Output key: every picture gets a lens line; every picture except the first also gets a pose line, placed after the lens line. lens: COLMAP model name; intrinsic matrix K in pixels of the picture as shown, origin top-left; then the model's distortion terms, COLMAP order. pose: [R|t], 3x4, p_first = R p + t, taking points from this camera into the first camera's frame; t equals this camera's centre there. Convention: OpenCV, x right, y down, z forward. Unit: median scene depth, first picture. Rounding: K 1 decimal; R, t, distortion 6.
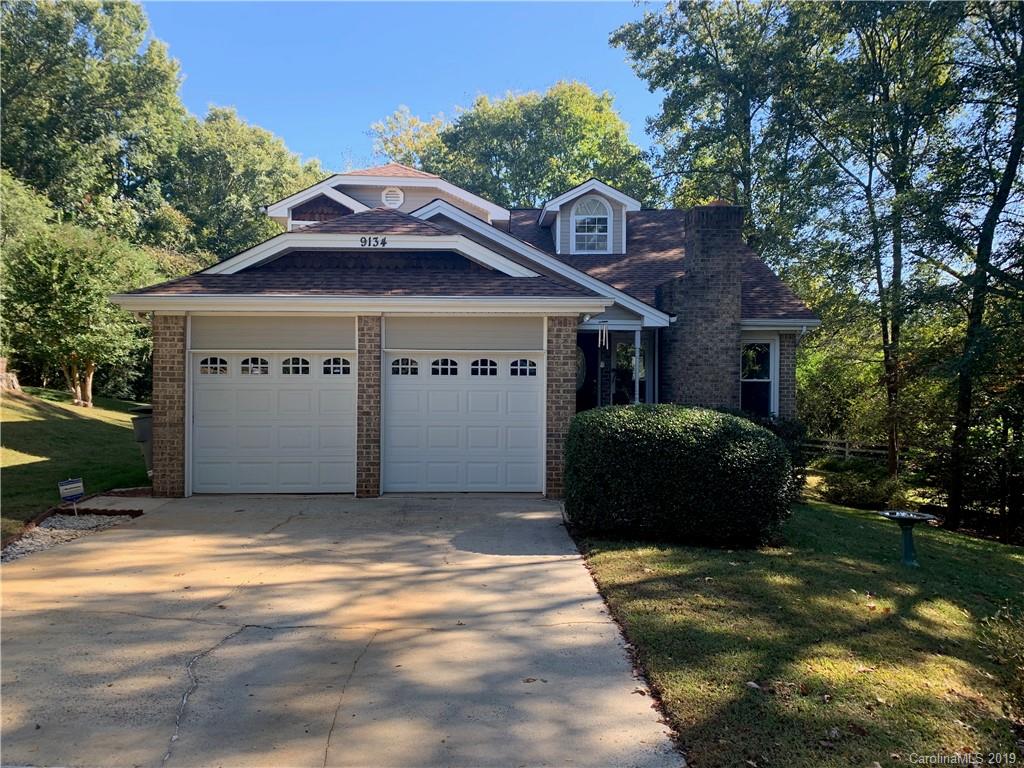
lens RADIAL K [[778.5, 0, 518.7], [0, 778.5, 386.3], [0, 0, 1]] dist [0.090823, -0.011028]
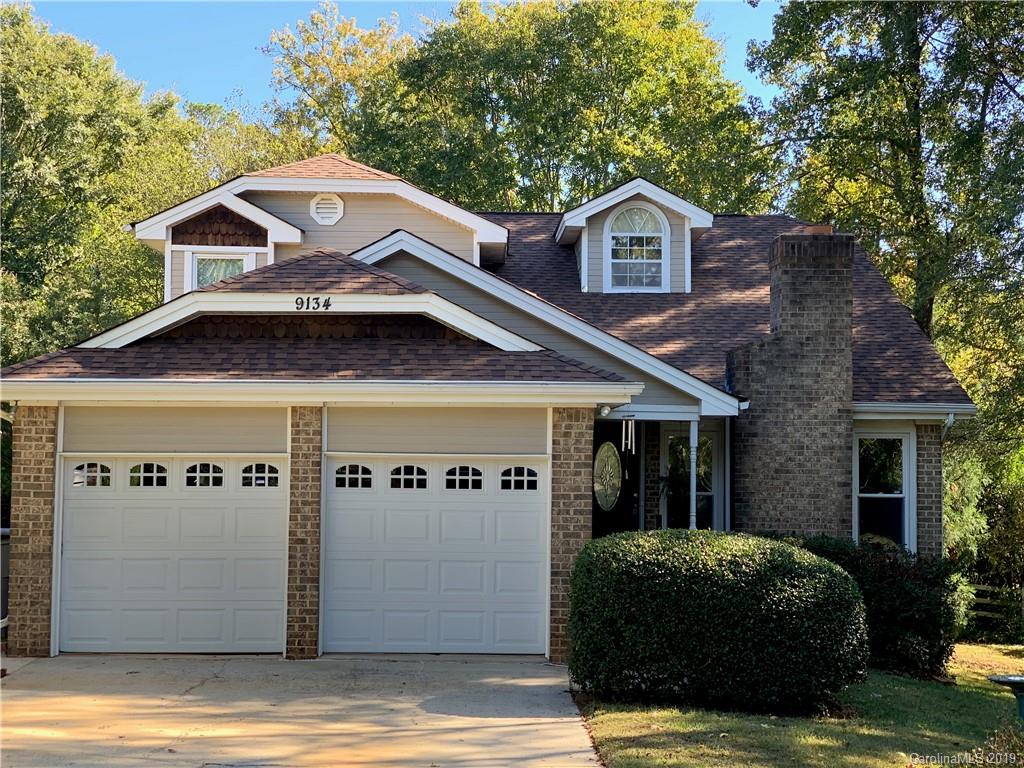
lens RADIAL K [[1544.0, 0, 509.5], [0, 1544.0, 386.7], [0, 0, 1]] dist [0.044122, 0.000000]
pose [[0.999815, 0.002589, -0.019039, 0.023704], [-0.003942, 0.997441, -0.071381, -0.006416], [0.018805, 0.071443, 0.997267, -0.415770]]
